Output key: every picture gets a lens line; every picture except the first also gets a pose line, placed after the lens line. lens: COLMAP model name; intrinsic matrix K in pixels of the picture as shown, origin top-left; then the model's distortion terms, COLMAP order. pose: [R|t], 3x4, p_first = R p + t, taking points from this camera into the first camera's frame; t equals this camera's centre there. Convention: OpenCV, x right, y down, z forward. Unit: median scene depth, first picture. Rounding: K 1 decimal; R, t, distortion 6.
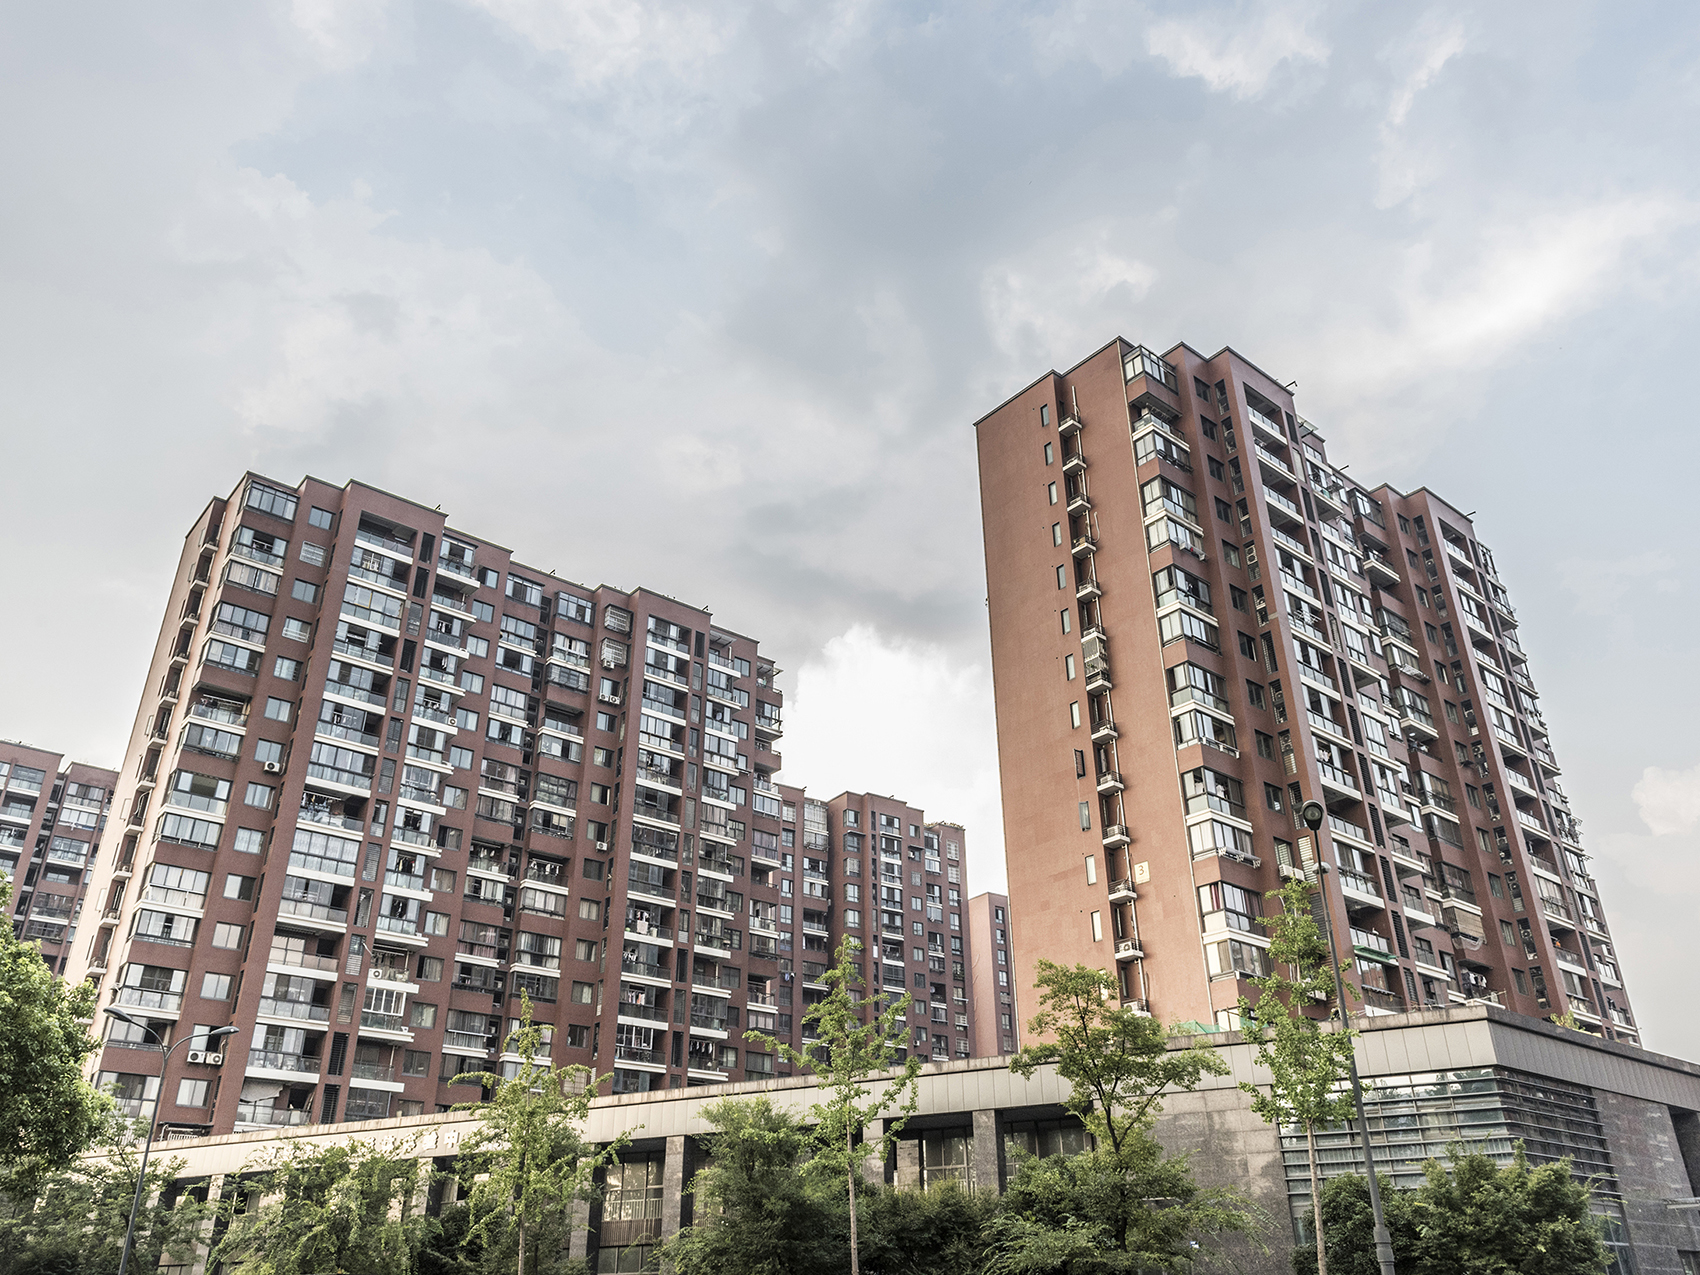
lens RADIAL K [[1281.9, 0, 861.3], [0, 1281.9, 635.0], [0, 0, 1]] dist [0.004872, -0.011252]
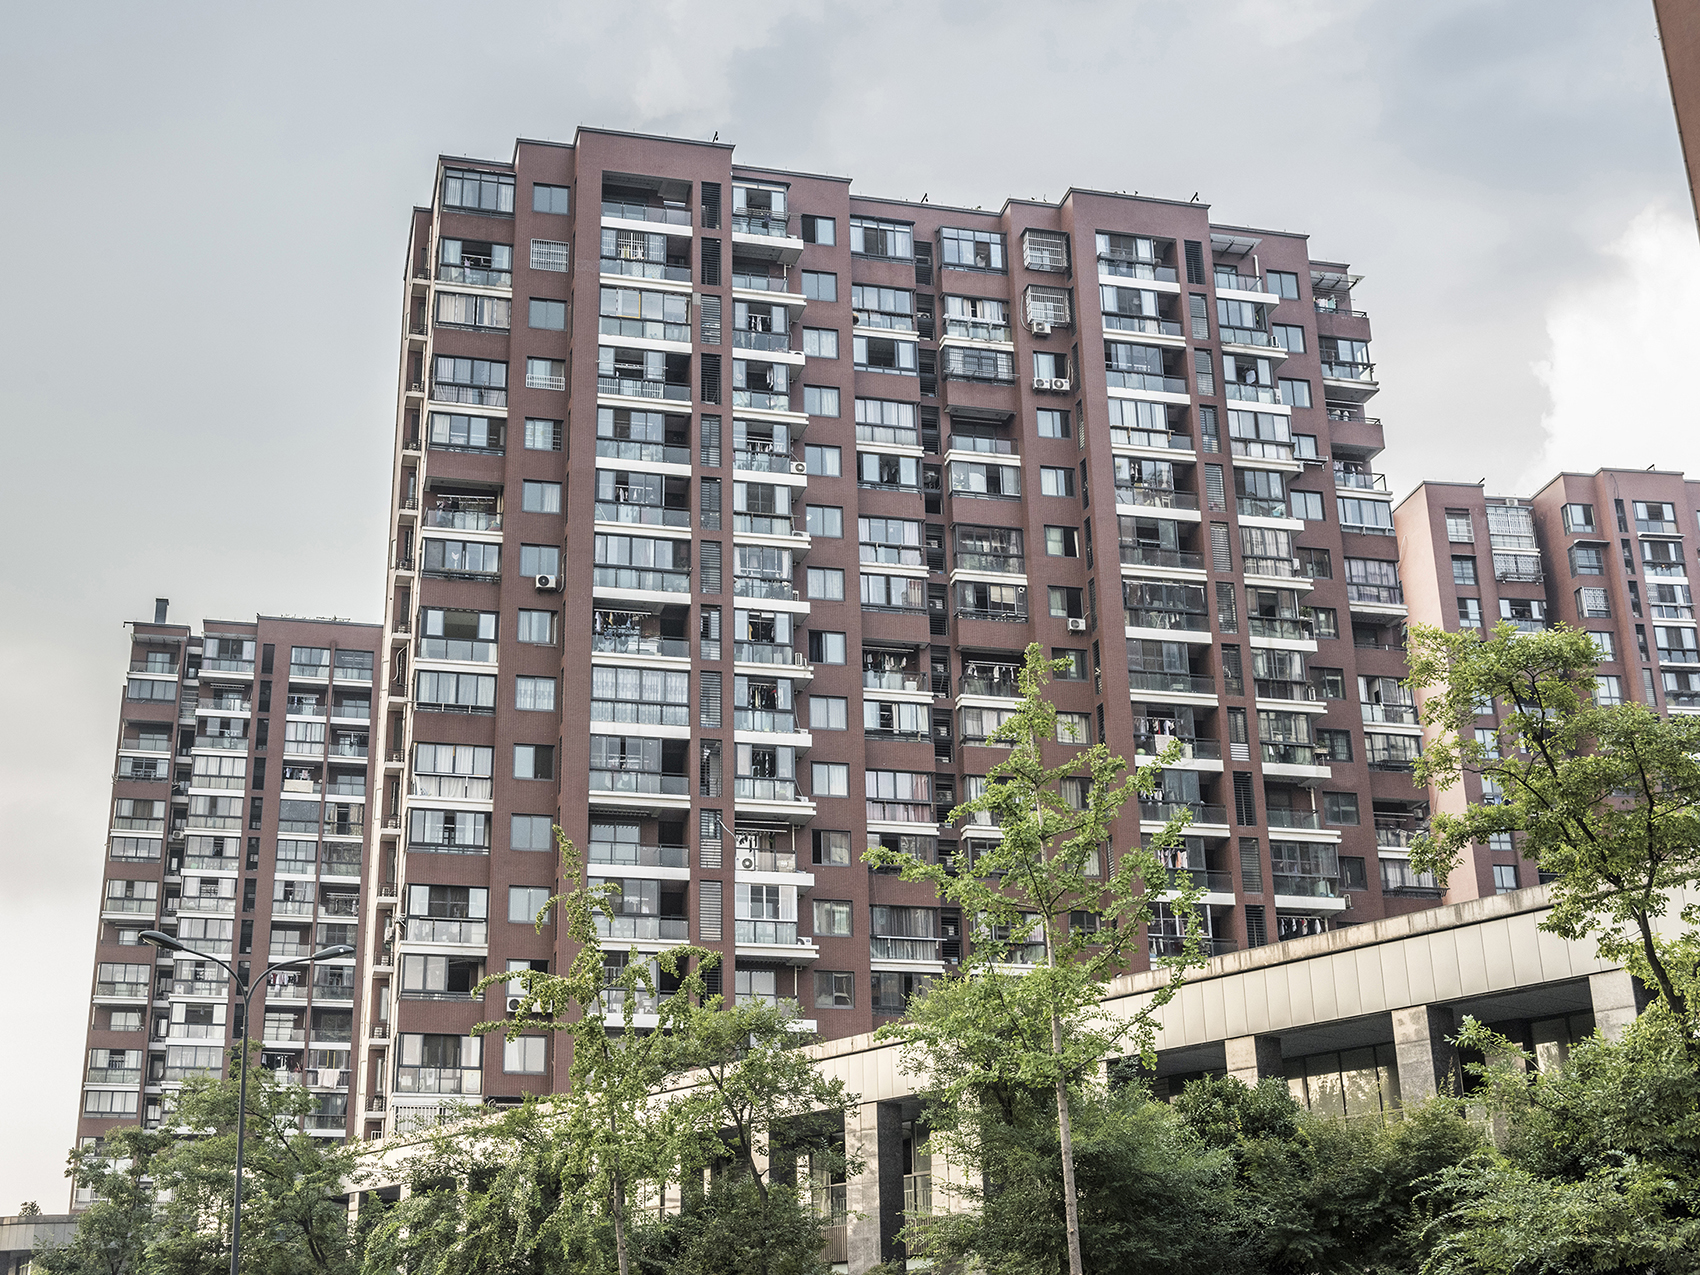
lens RADIAL K [[2009.2, 0, 836.9], [0, 2009.2, 638.3], [0, 0, 1]] dist [-0.015996, 0.000000]
pose [[0.890273, -0.155804, -0.427947, 0.103510], [0.216966, 0.971273, 0.097747, 0.055556], [0.400424, -0.179871, 0.898503, 0.106740]]
